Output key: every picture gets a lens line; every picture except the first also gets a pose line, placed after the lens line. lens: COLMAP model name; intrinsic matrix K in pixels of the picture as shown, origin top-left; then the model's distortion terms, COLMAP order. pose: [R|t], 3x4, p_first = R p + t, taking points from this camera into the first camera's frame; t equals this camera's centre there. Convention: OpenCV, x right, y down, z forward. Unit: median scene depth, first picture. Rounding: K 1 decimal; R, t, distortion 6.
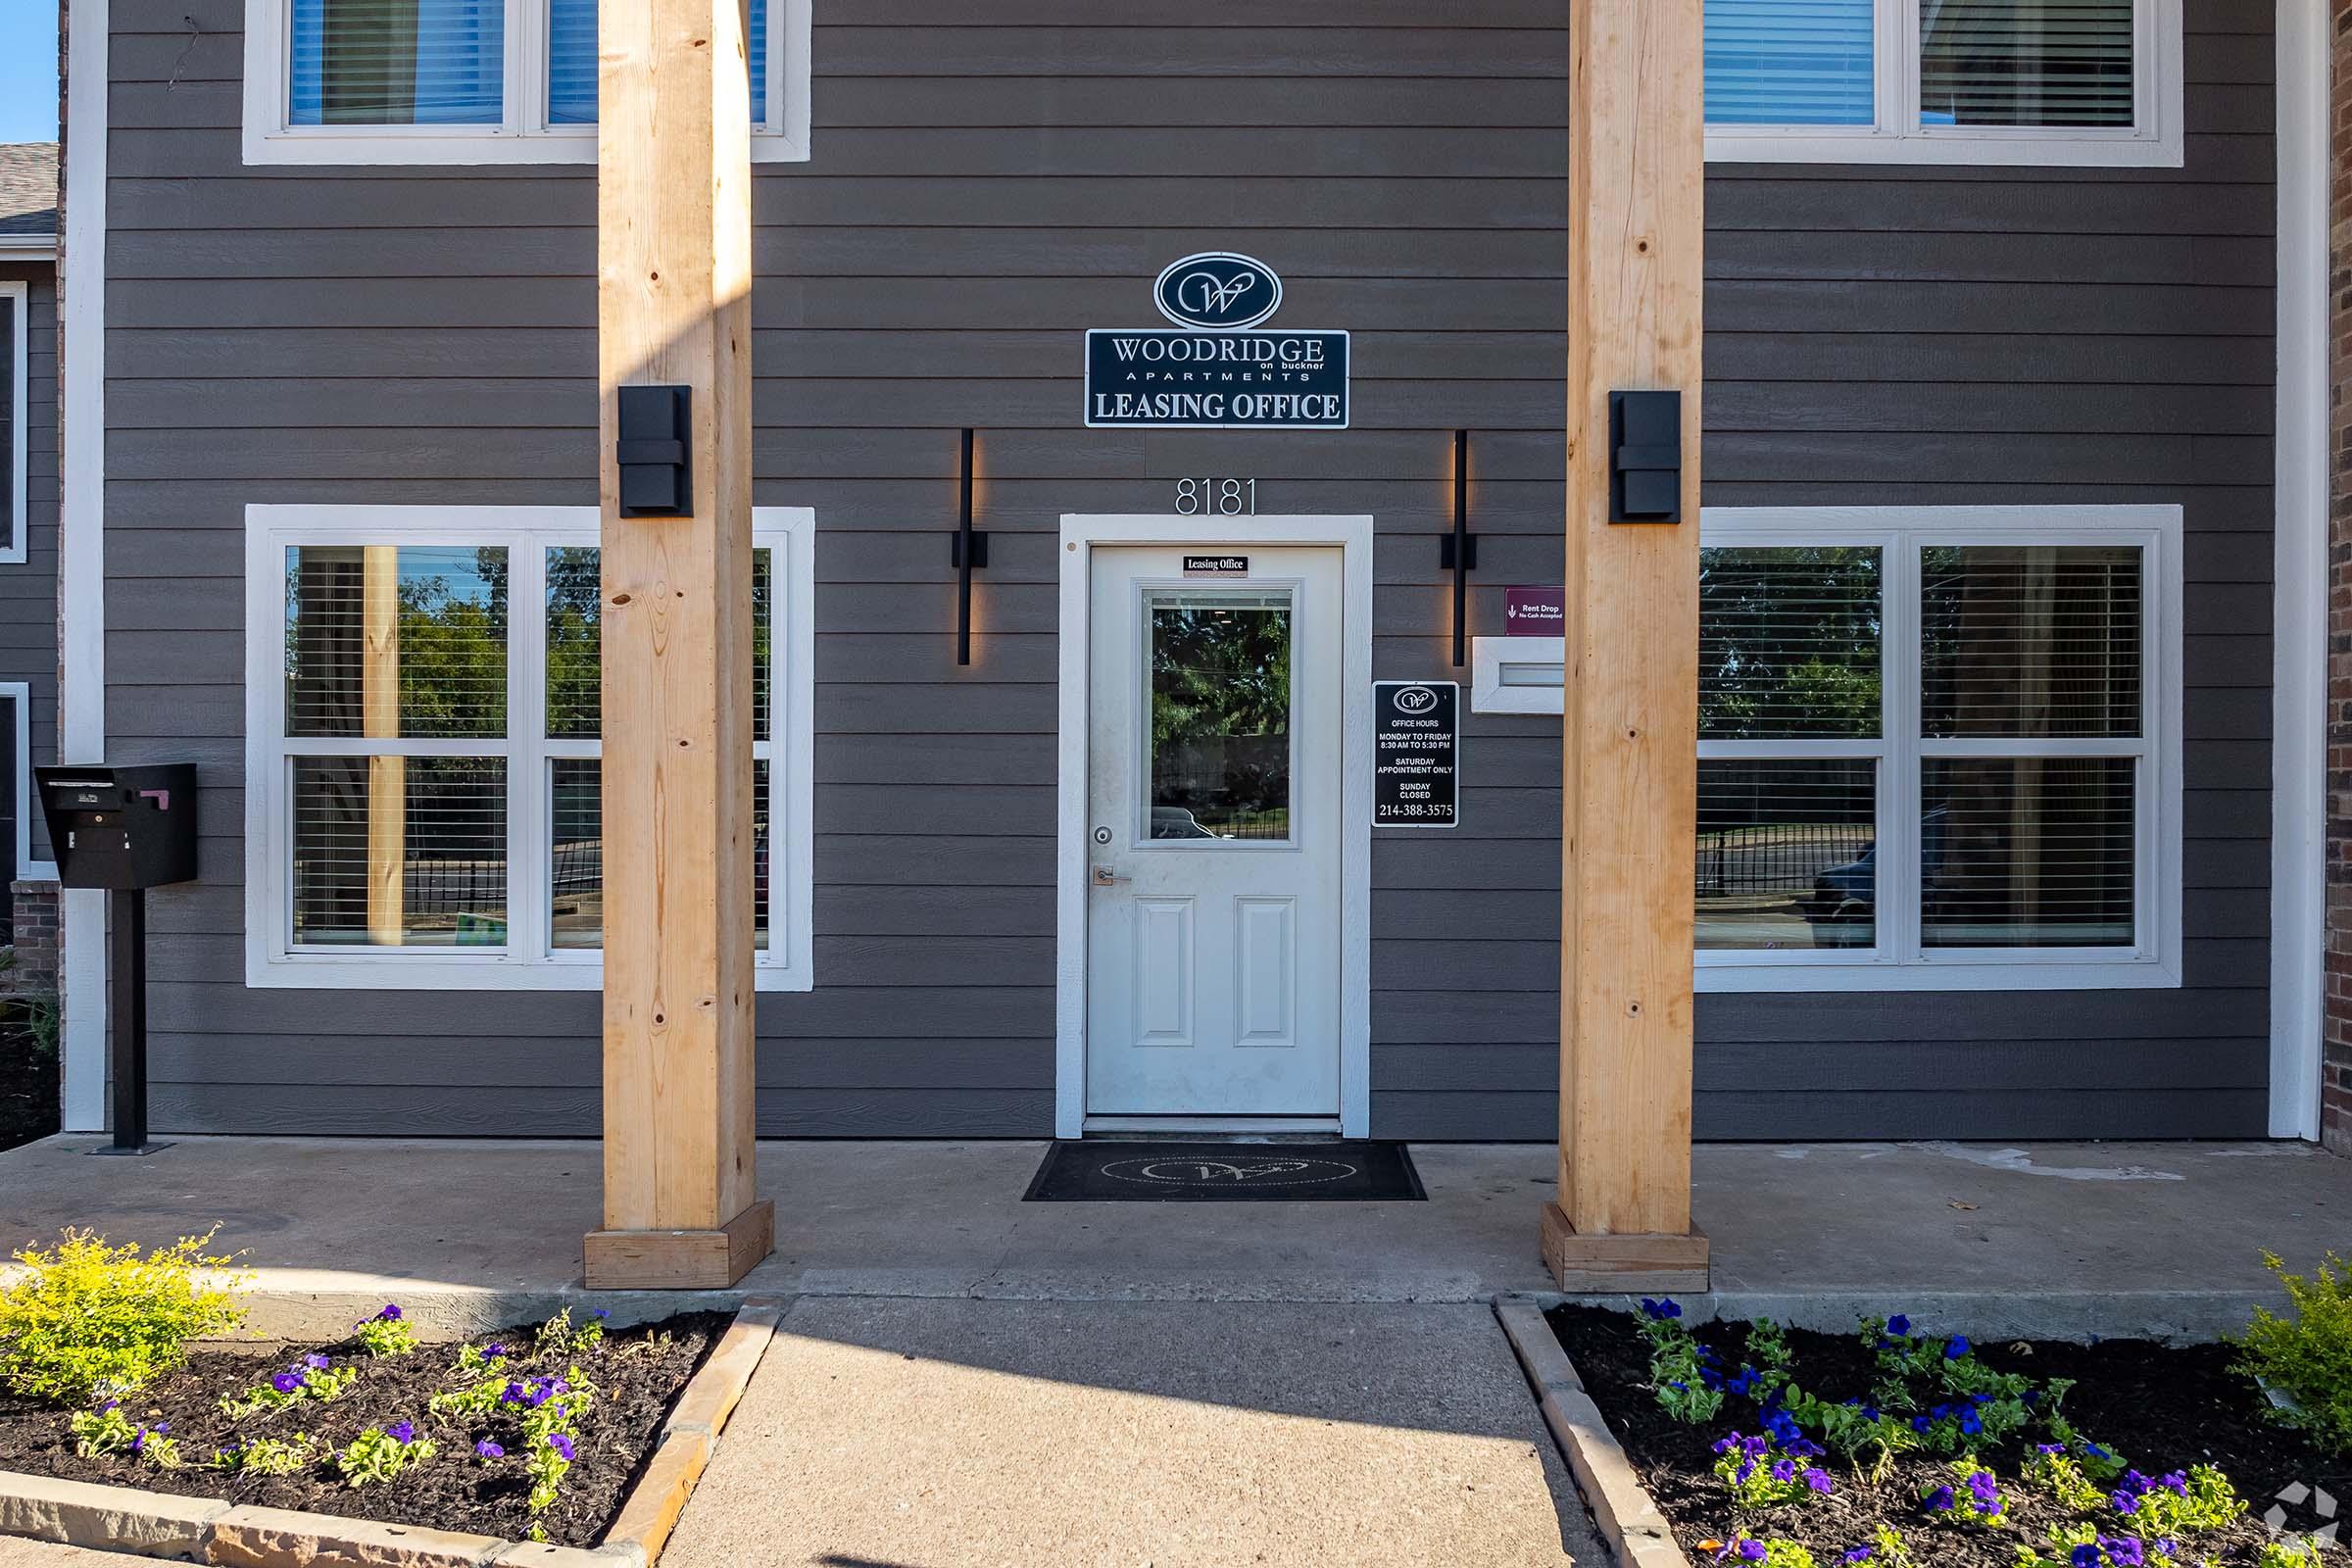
lens RADIAL K [[1953.7, 0, 1182.4], [0, 1953.7, 754.0], [0, 0, 1]] dist [-0.043759, -0.018233]
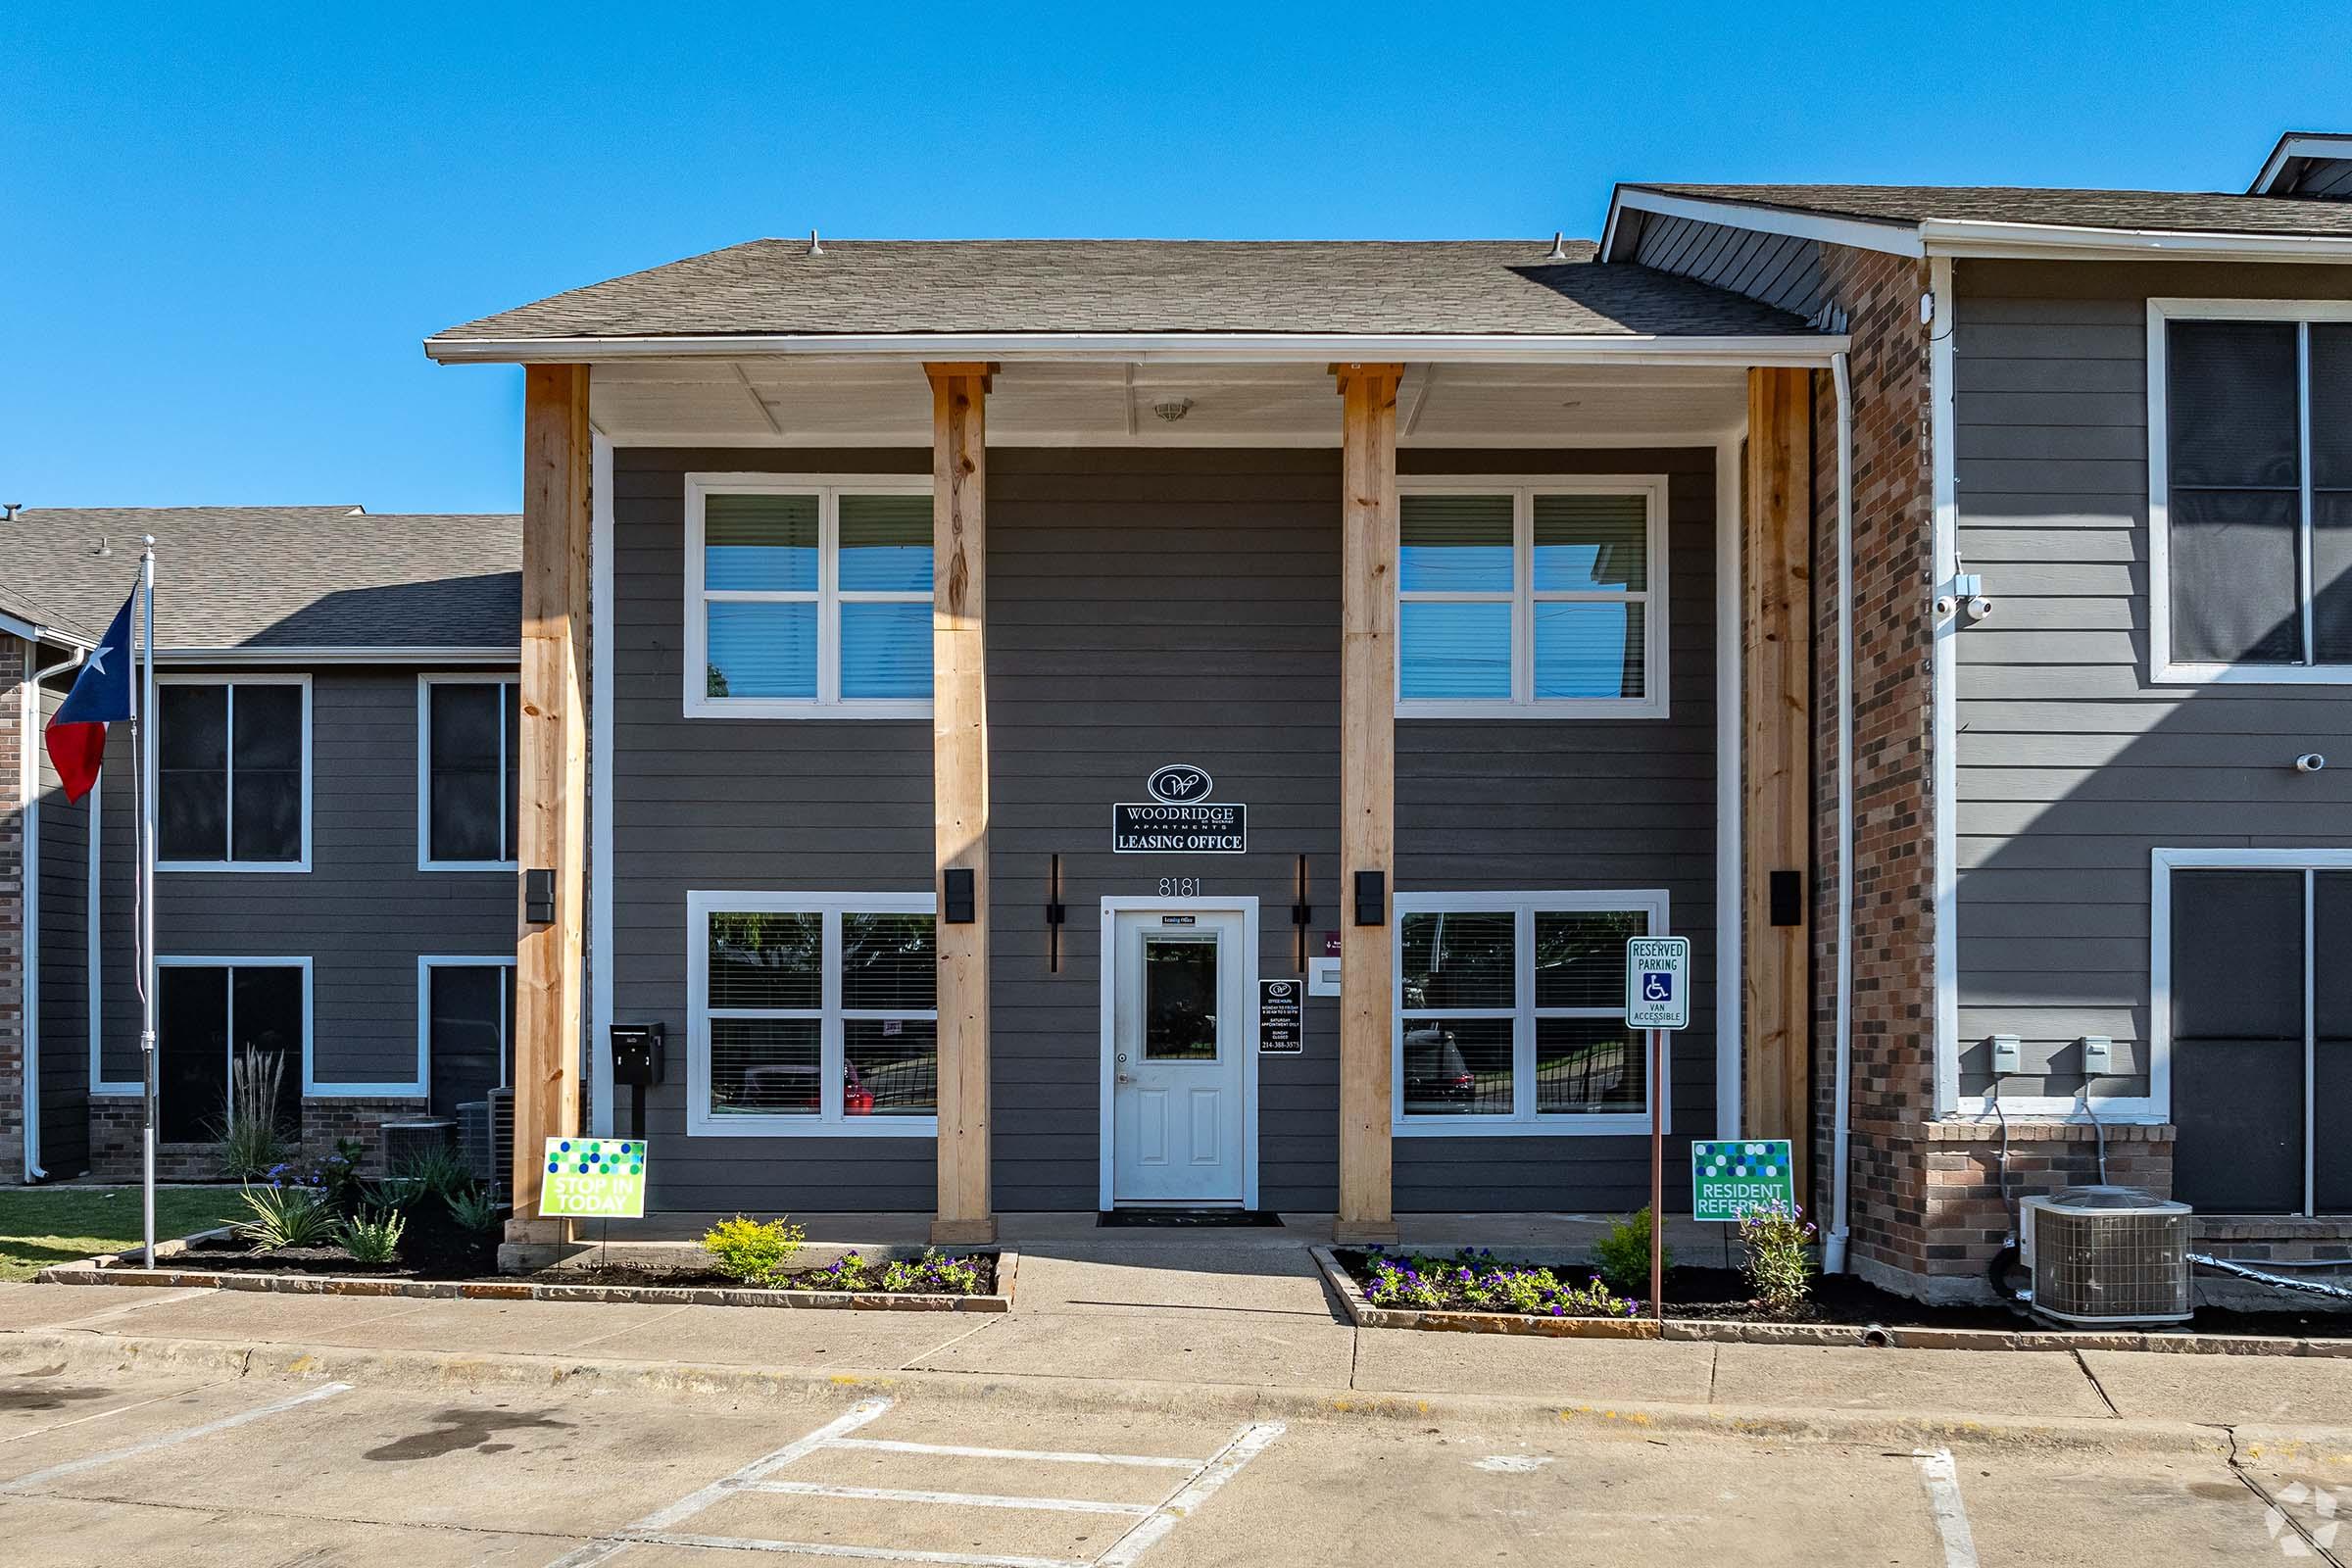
lens RADIAL K [[1951.9, 0, 1058.0], [0, 1951.9, 940.9], [0, 0, 1]] dist [-0.014014, -0.011526]
pose [[0.999957, -0.001945, -0.009012, -0.089011], [0.001719, 0.999685, -0.025022, -0.027552], [0.009058, 0.025006, 0.999646, -0.992486]]
